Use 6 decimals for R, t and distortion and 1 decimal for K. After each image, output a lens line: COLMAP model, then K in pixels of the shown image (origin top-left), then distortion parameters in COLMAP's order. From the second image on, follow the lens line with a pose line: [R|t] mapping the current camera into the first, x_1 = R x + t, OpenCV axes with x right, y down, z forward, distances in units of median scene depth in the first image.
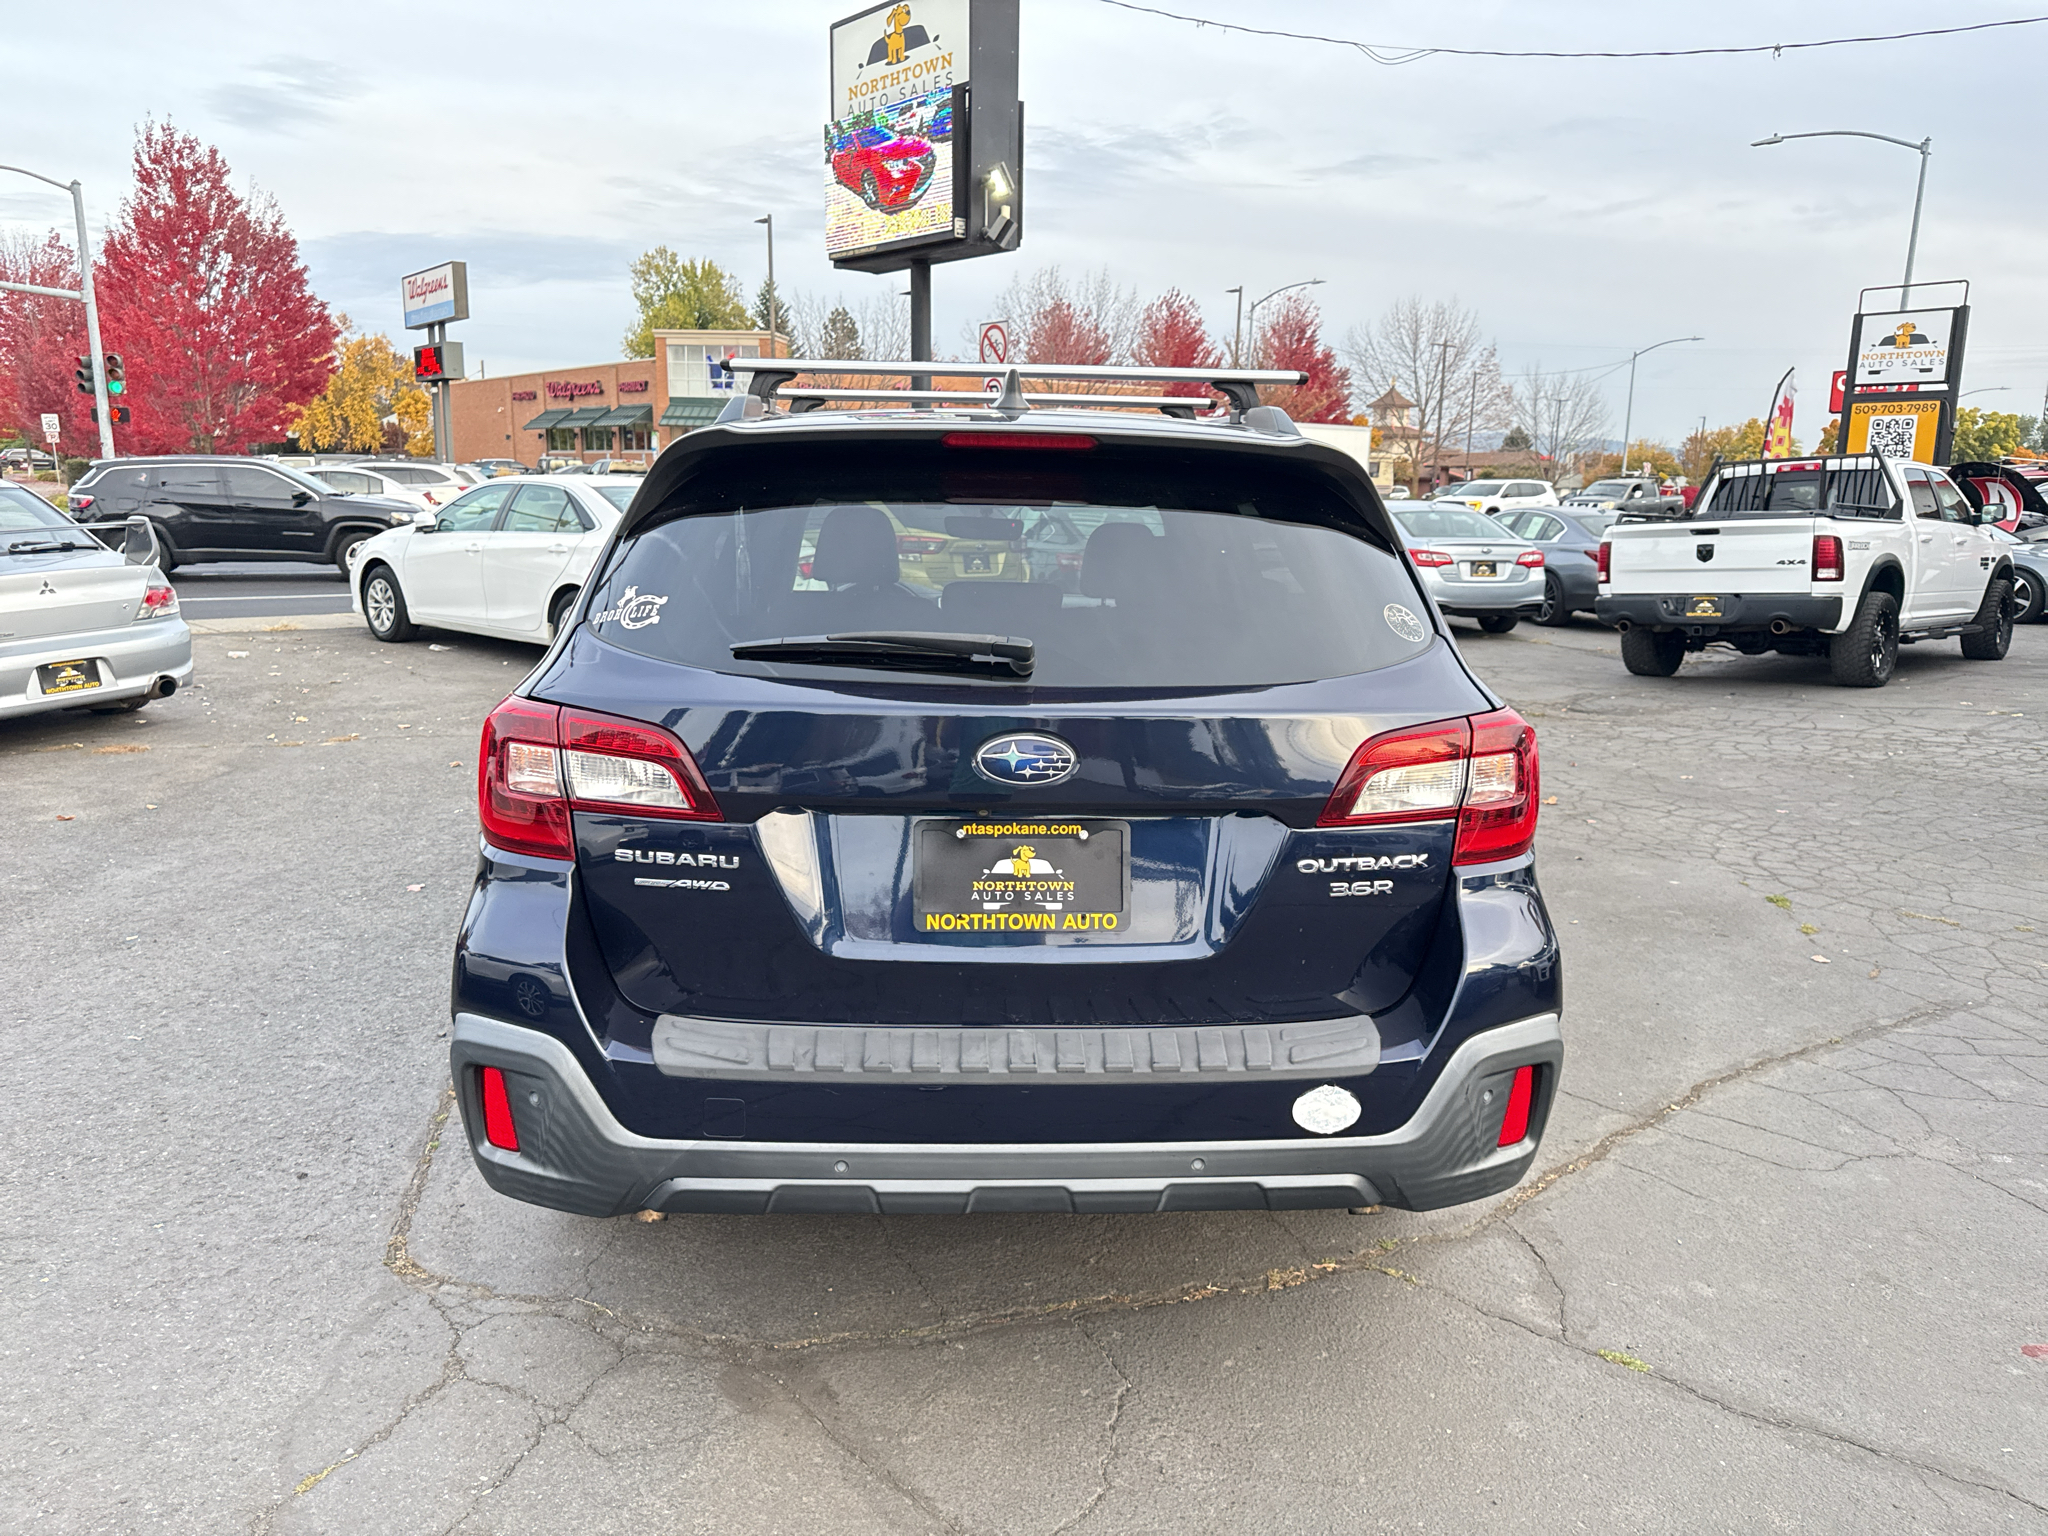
lens RADIAL K [[1464.0, 0, 1034.8], [0, 1464.0, 776.7], [0, 0, 1]] dist [0.026779, -0.023710]
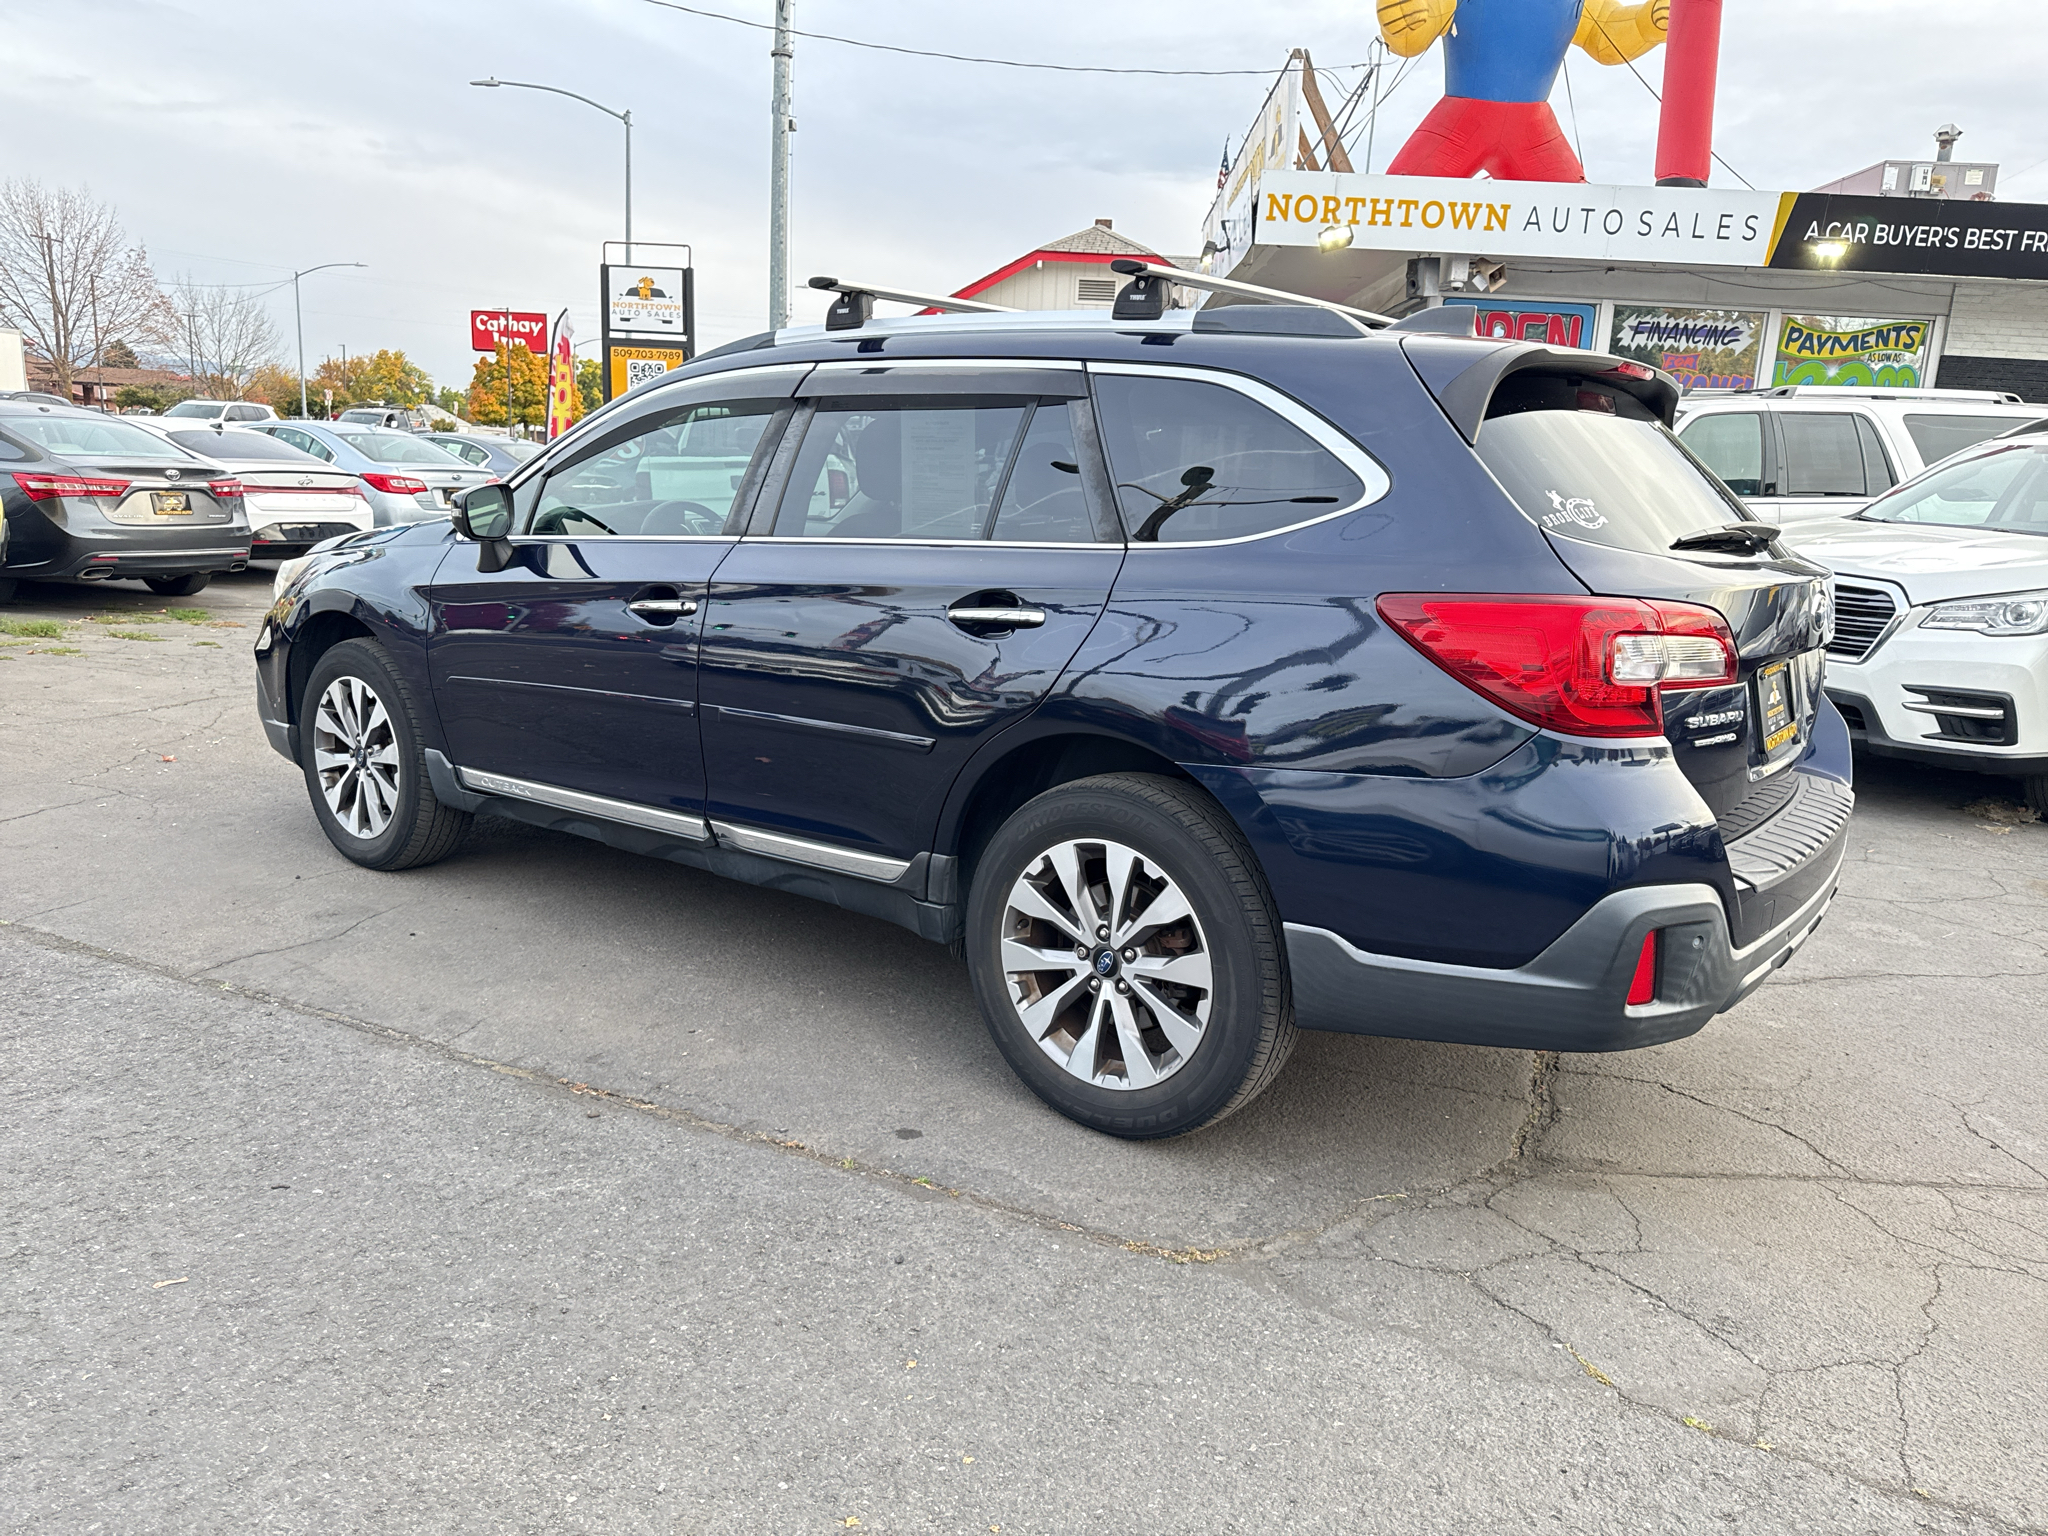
lens RADIAL K [[1464.0, 0, 1027.2], [0, 1464.0, 764.8], [0, 0, 1]] dist [0.026779, -0.023710]
pose [[0.651637, -0.143905, 0.744755, -0.113601], [0.115700, 0.989207, 0.089905, -0.005987], [-0.749655, 0.027583, 0.661254, 0.047312]]
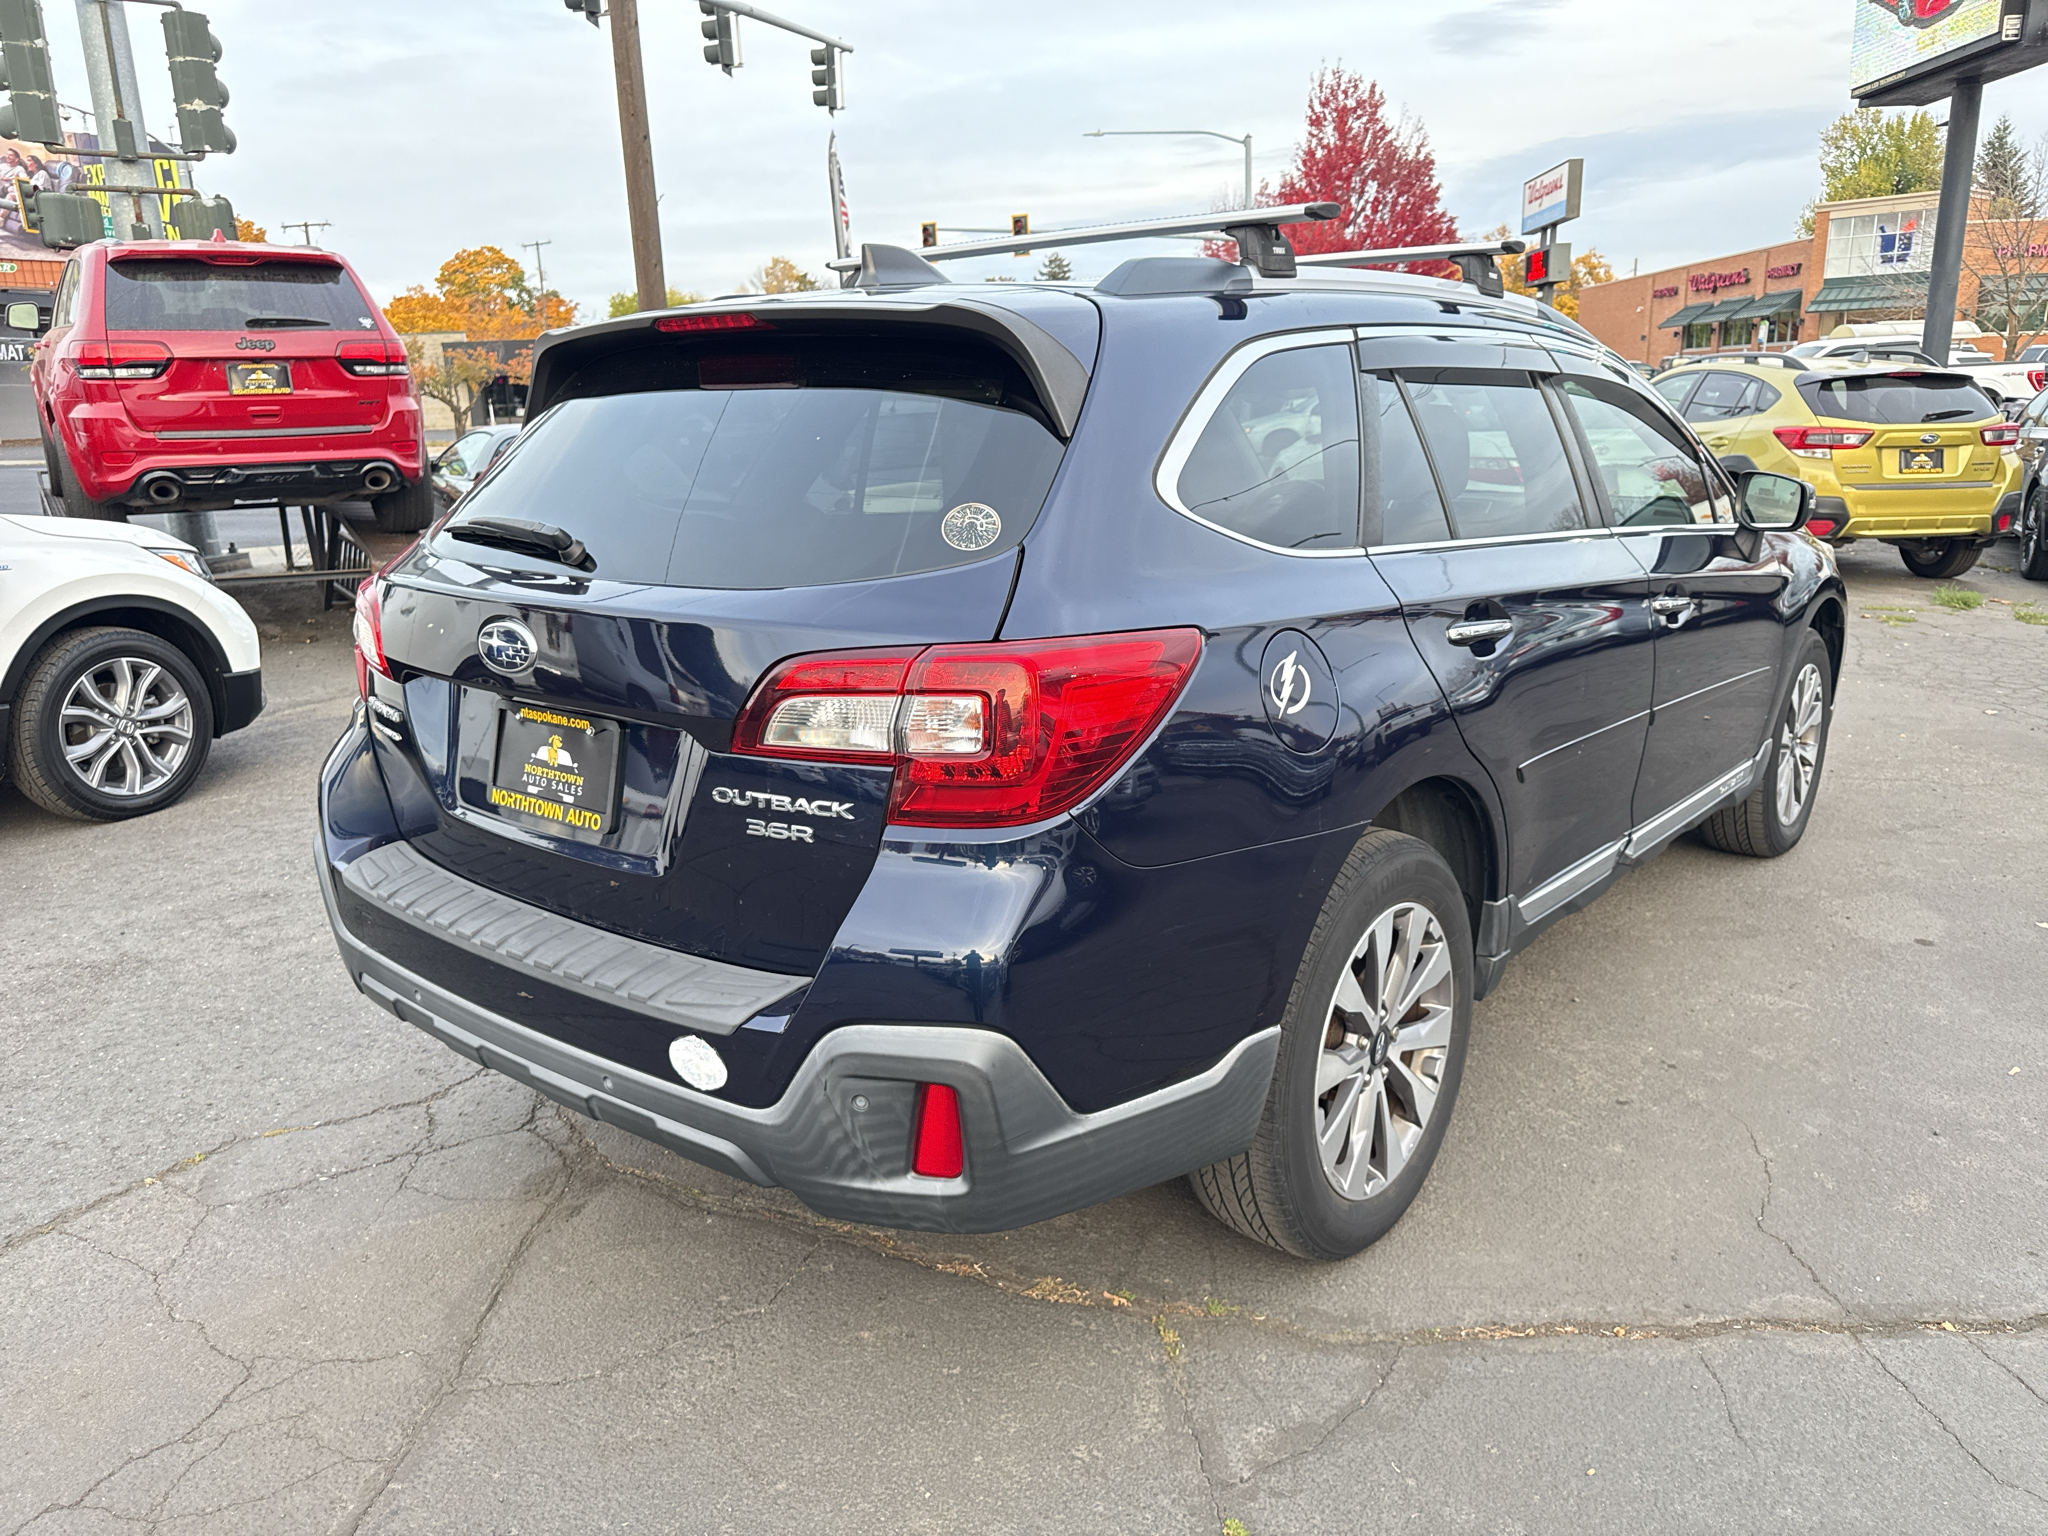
lens RADIAL K [[1464.0, 0, 1034.1], [0, 1464.0, 780.5], [0, 0, 1]] dist [0.026779, -0.023710]
pose [[0.738601, 0.137914, -0.659885, 0.070256], [-0.095680, 0.990387, 0.099894, -0.004208], [0.667318, -0.010644, 0.744697, 0.035640]]
